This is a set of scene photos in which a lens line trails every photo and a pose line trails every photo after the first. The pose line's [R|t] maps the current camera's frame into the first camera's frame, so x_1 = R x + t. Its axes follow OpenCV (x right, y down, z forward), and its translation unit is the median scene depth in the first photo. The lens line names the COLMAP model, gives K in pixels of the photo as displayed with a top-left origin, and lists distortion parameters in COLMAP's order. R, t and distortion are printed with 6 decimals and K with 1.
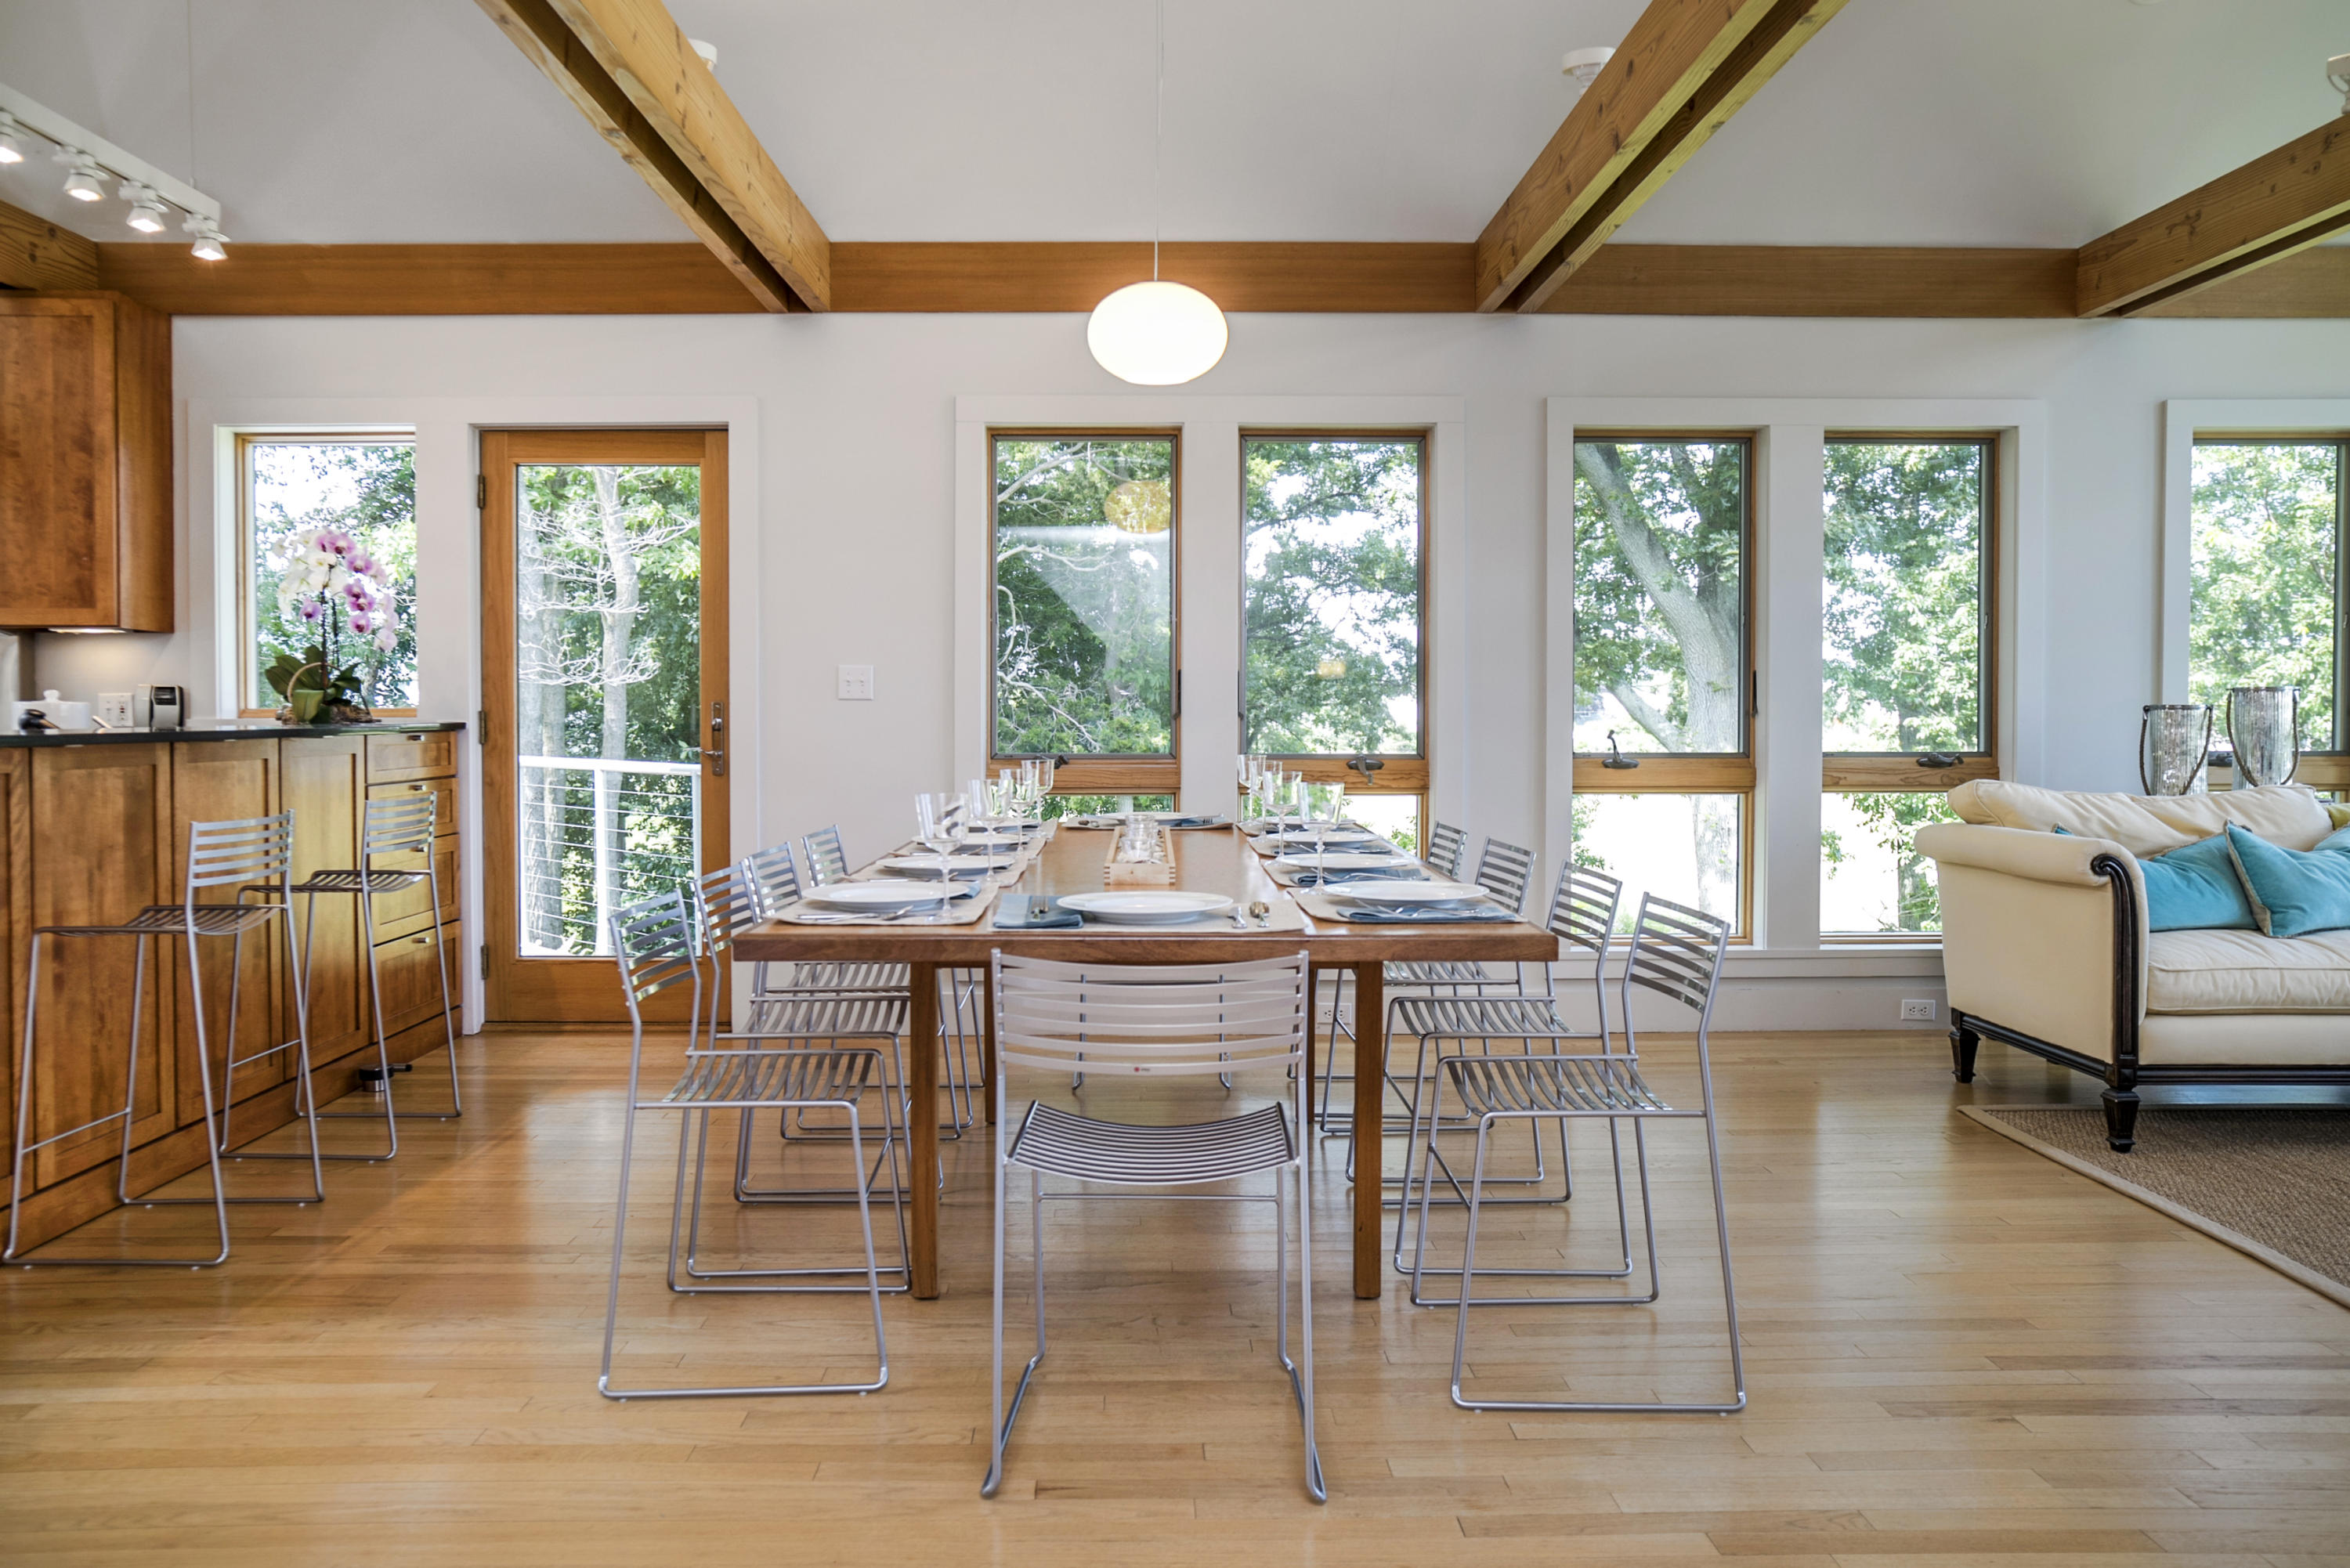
lens RADIAL K [[1491.7, 0, 1089.8], [0, 1491.7, 754.3], [0, 0, 1]] dist [-0.058258, 0.032893]
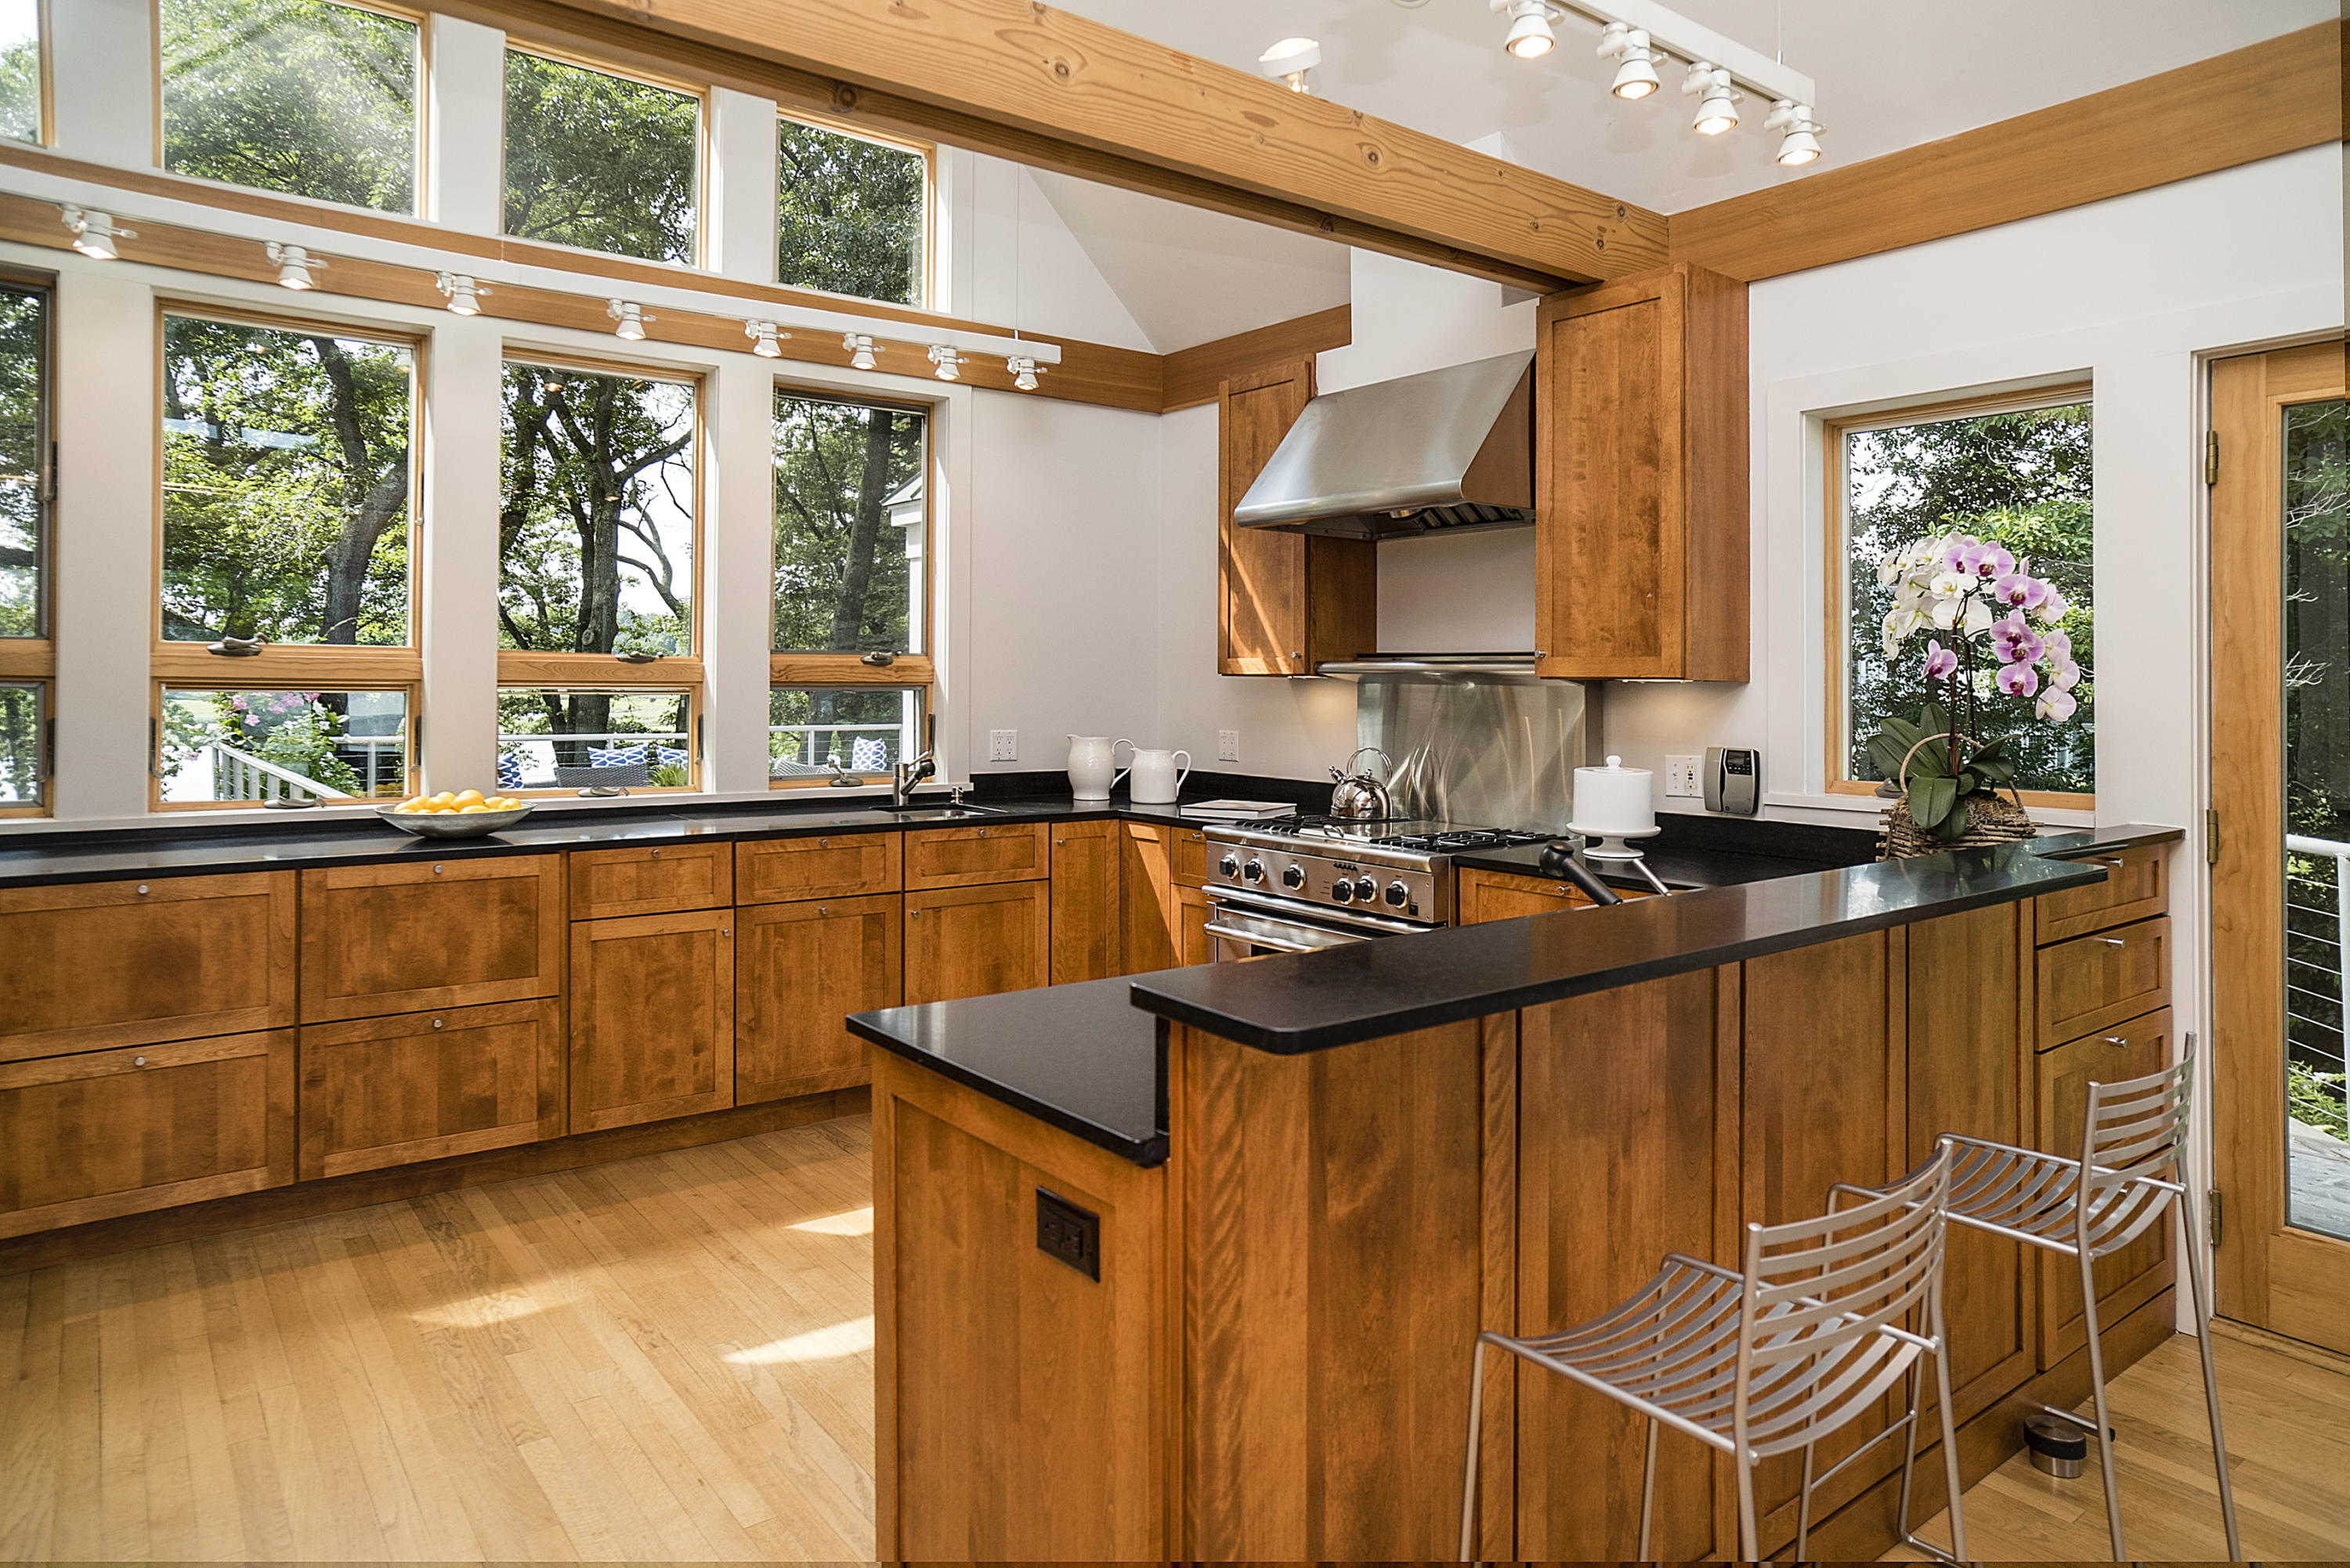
lens RADIAL K [[1557.4, 0, 1176.1], [0, 1557.4, 662.8], [0, 0, 1]] dist [0.007167, 0.005695]
pose [[0.612768, -0.015278, -0.790115, -0.165033], [-0.031210, 0.998565, -0.043514, -0.050753], [0.789646, 0.051324, 0.611412, 0.264731]]
